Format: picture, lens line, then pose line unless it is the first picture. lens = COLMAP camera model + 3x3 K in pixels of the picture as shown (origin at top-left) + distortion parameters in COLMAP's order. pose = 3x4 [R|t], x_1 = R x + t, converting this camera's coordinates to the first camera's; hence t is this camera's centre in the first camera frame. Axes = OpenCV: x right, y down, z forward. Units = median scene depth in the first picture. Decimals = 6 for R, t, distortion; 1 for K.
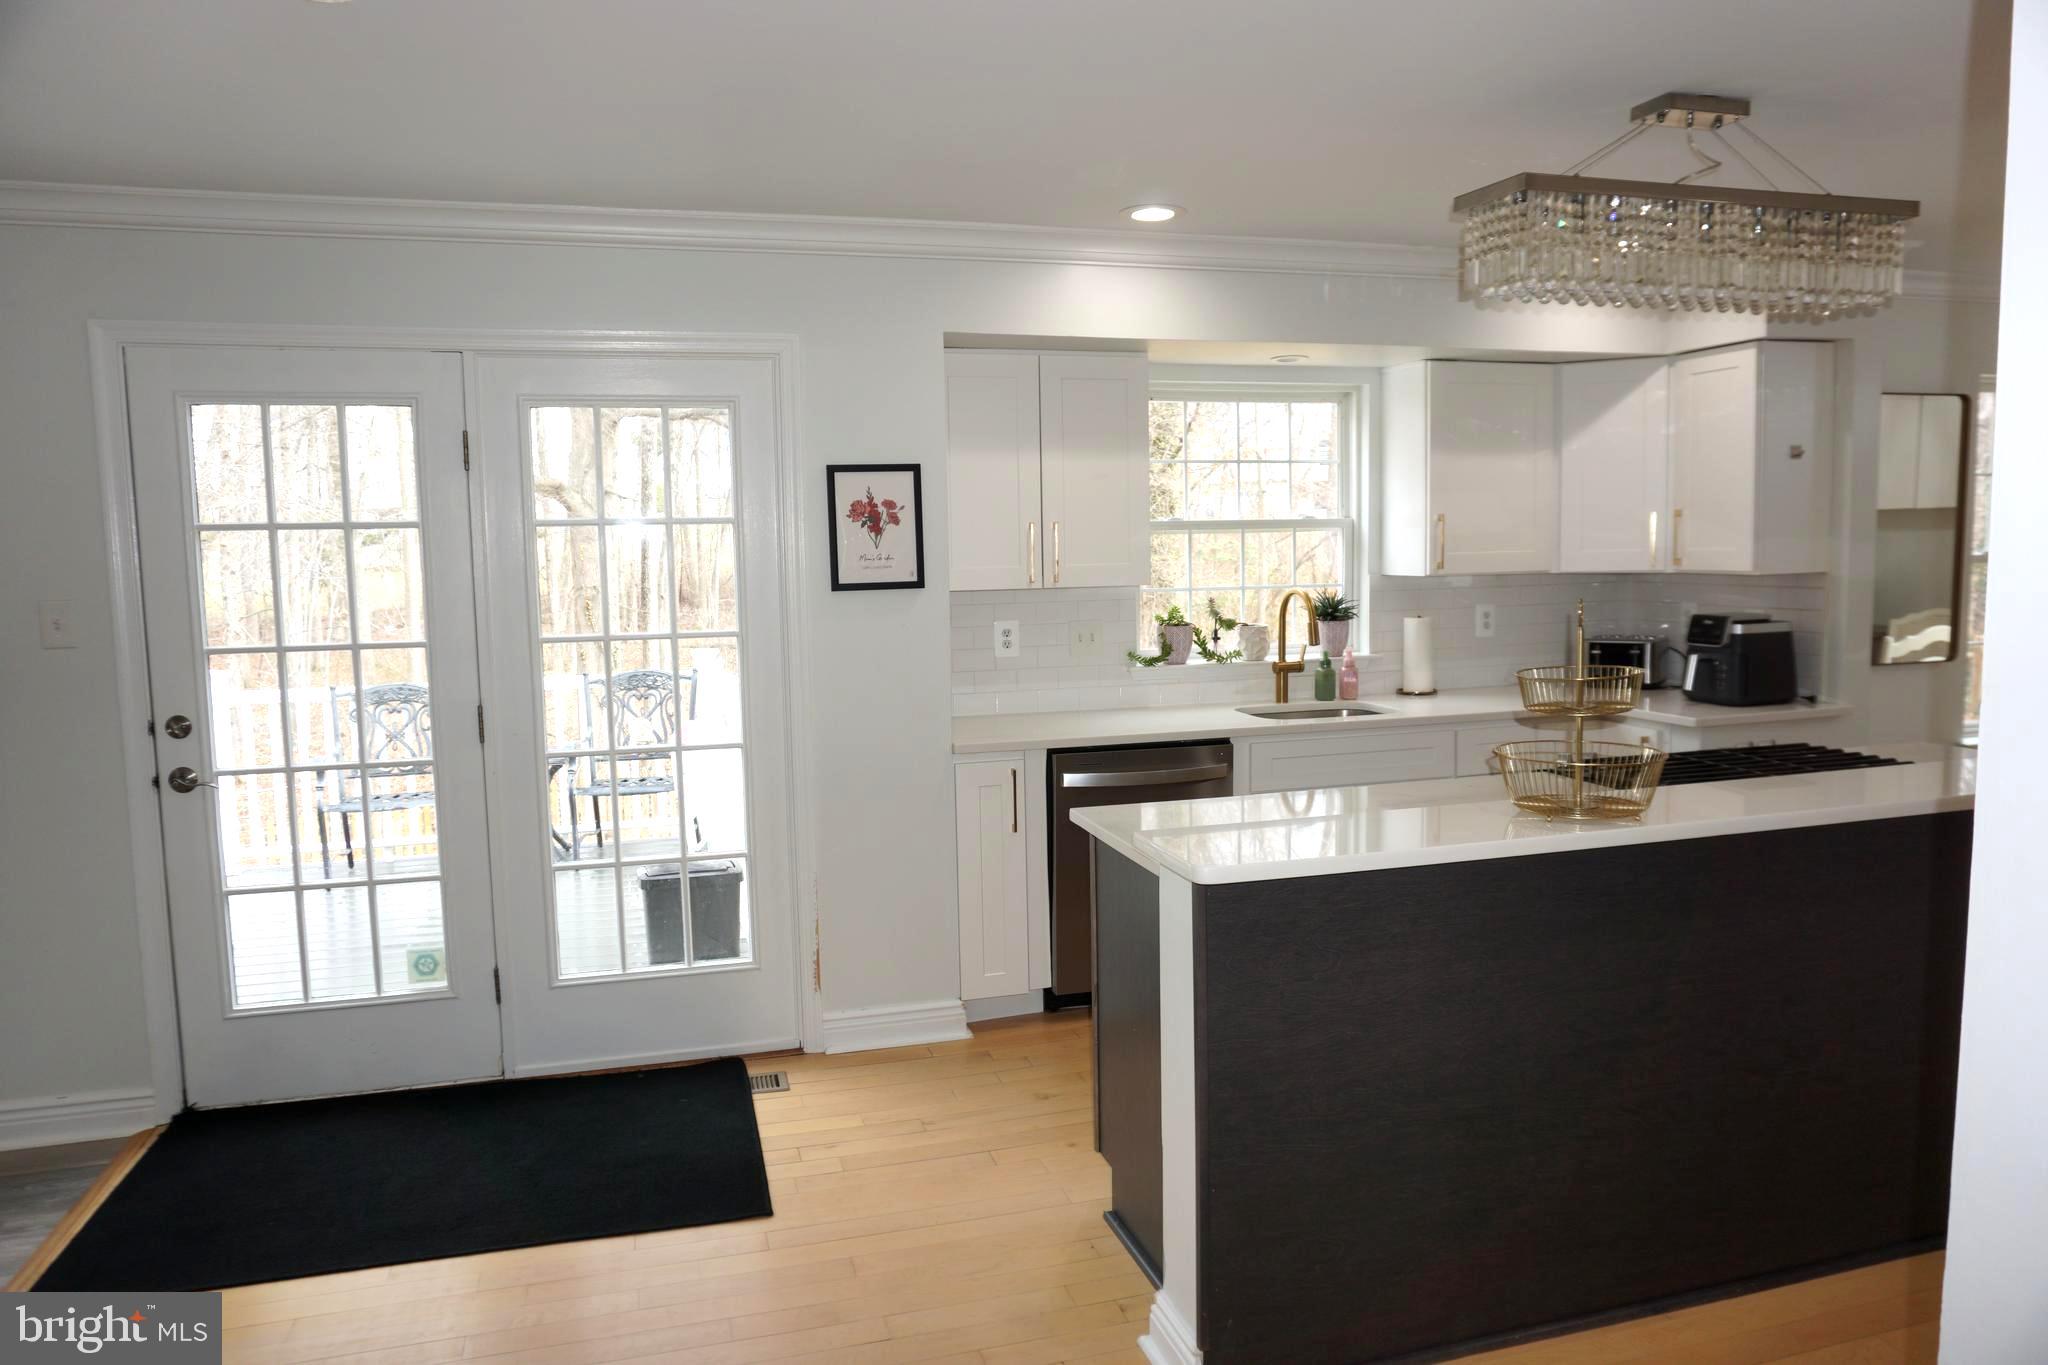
lens RADIAL K [[1374.0, 0, 1024.0], [0, 1374.0, 682.5], [0, 0, 1]] dist [-0.053068, 0.033916]
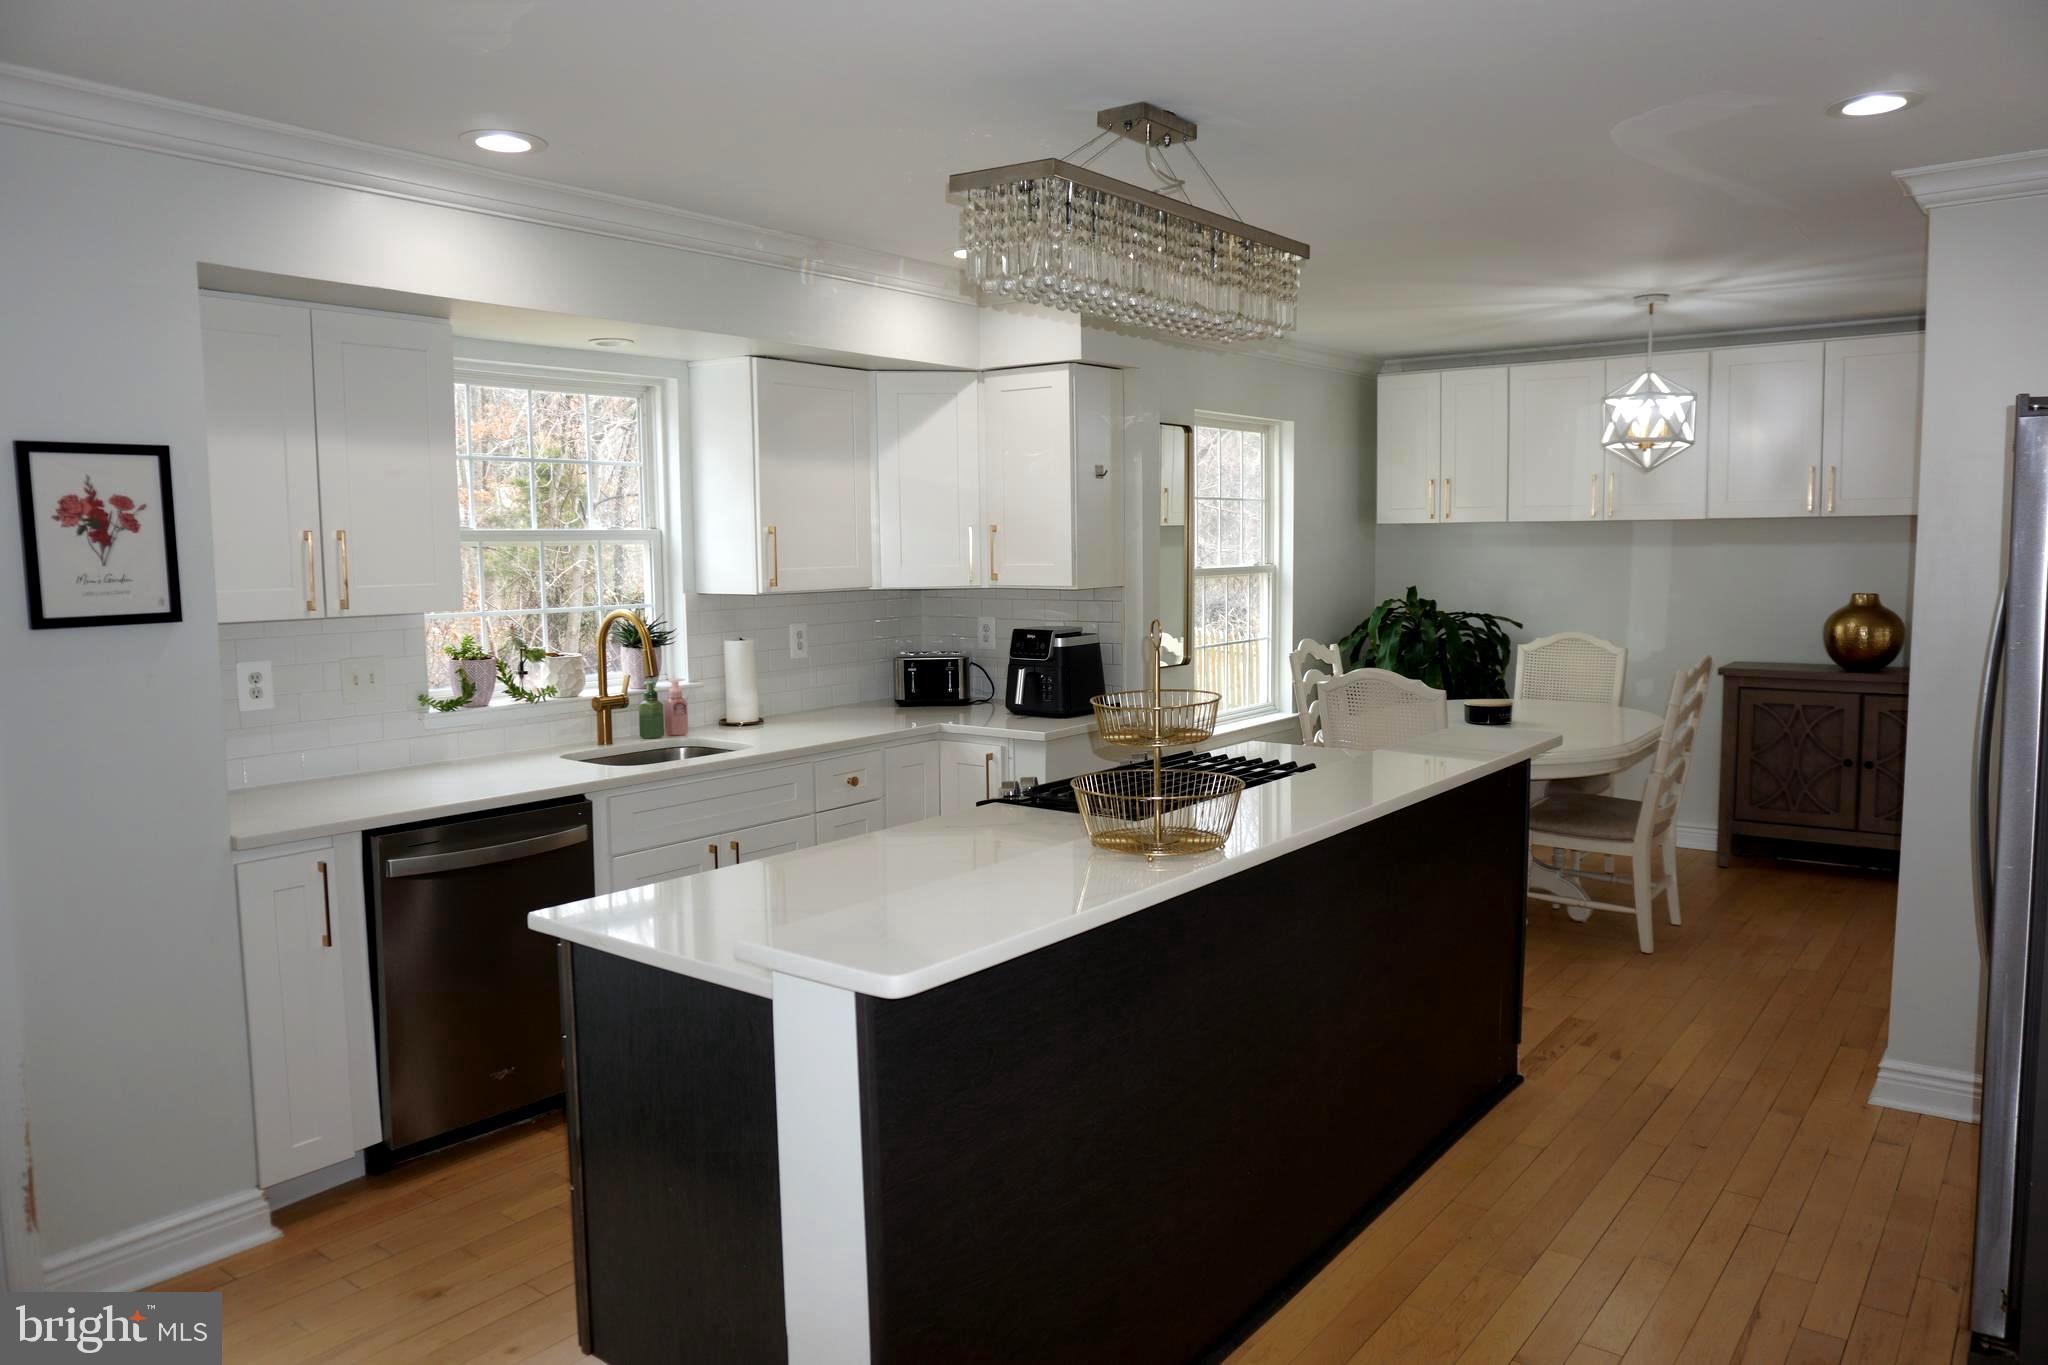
lens RADIAL K [[1433.2, 0, 1024.0], [0, 1433.2, 682.5], [0, 0, 1]] dist [-0.040413, 0.007040]
pose [[0.804853, -0.046565, 0.591645, -0.132993], [0.053684, 0.998542, 0.005560, -0.015694], [-0.591041, 0.027287, 0.806180, 0.136238]]
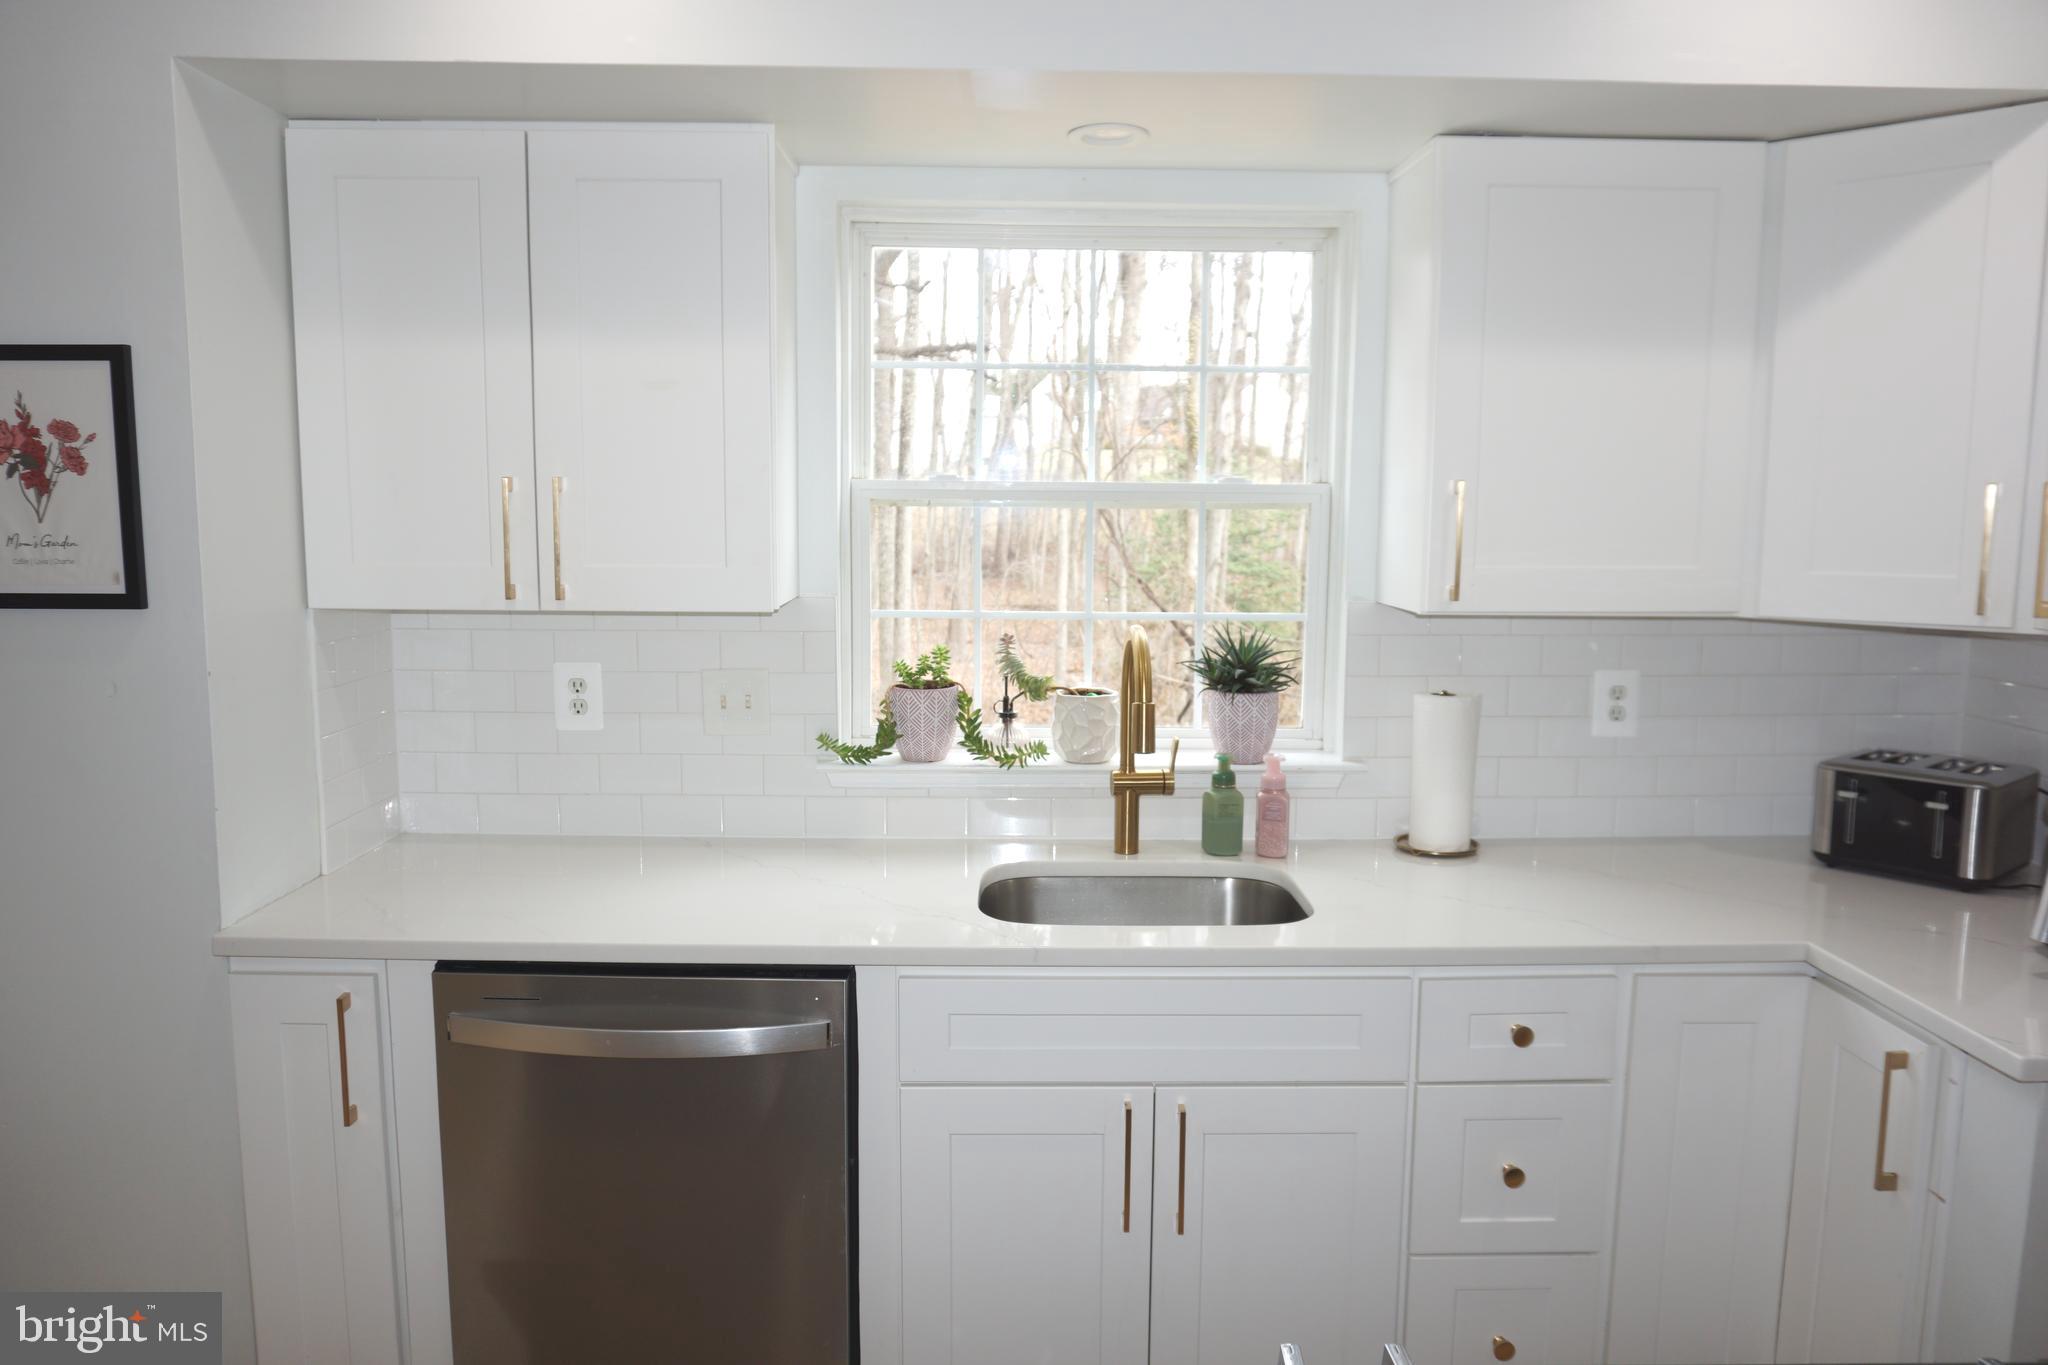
lens RADIAL K [[1433.2, 0, 1024.0], [0, 1433.2, 682.5], [0, 0, 1]] dist [-0.040413, 0.007040]
pose [[0.965048, 0.059507, -0.255228, 0.296688], [-0.053809, 0.998123, 0.029255, -0.063163], [0.256490, -0.014499, 0.966438, 0.518398]]
